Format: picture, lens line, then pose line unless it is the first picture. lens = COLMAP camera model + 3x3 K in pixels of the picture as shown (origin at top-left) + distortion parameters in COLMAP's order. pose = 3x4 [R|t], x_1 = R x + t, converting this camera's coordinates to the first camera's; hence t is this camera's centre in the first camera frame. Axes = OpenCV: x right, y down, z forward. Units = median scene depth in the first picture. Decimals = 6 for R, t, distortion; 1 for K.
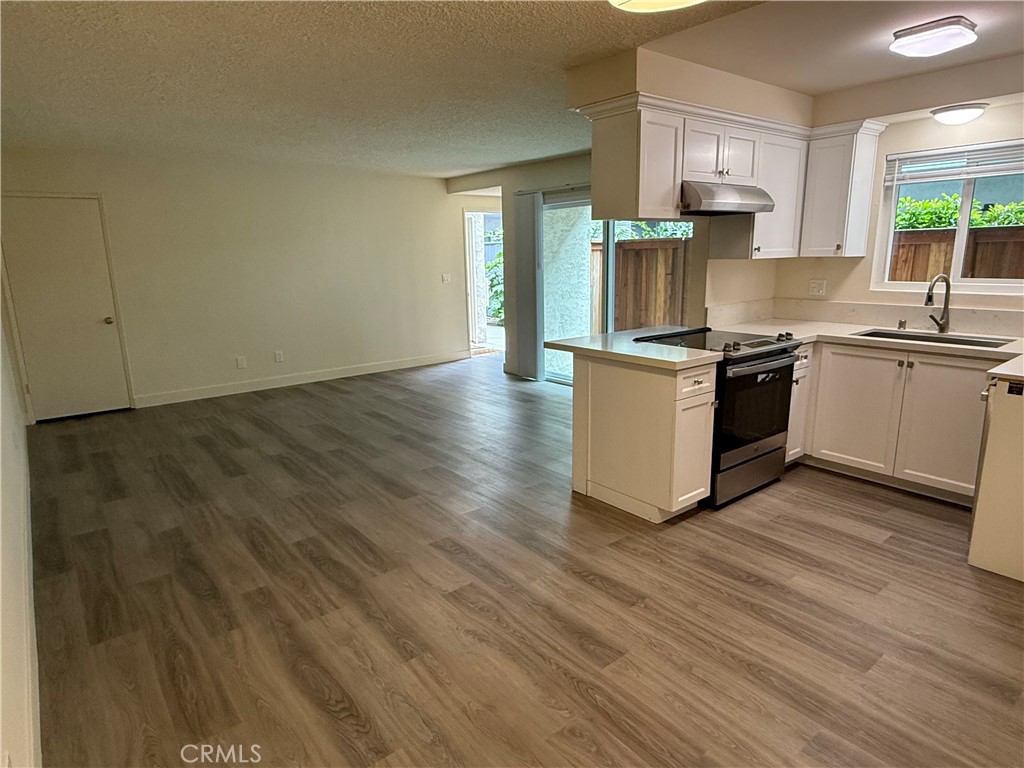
lens RADIAL K [[596.1, 0, 513.3], [0, 596.1, 379.7], [0, 0, 1]] dist [-0.003854, 0.000398]
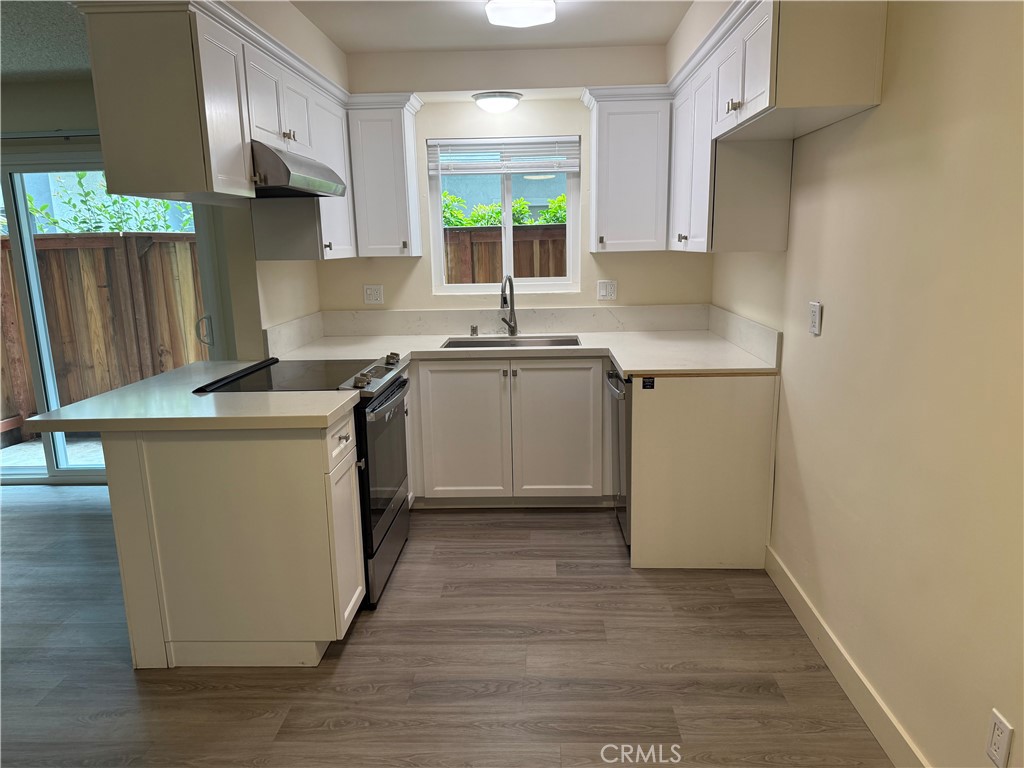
lens RADIAL K [[712.2, 0, 543.7], [0, 712.2, 398.2], [0, 0, 1]] dist [0.033317, -0.022610]
pose [[0.646676, -0.156877, 0.746458, -0.118887], [0.168130, 0.983868, 0.061116, -0.044610], [-0.744004, 0.085980, 0.662620, 0.238299]]
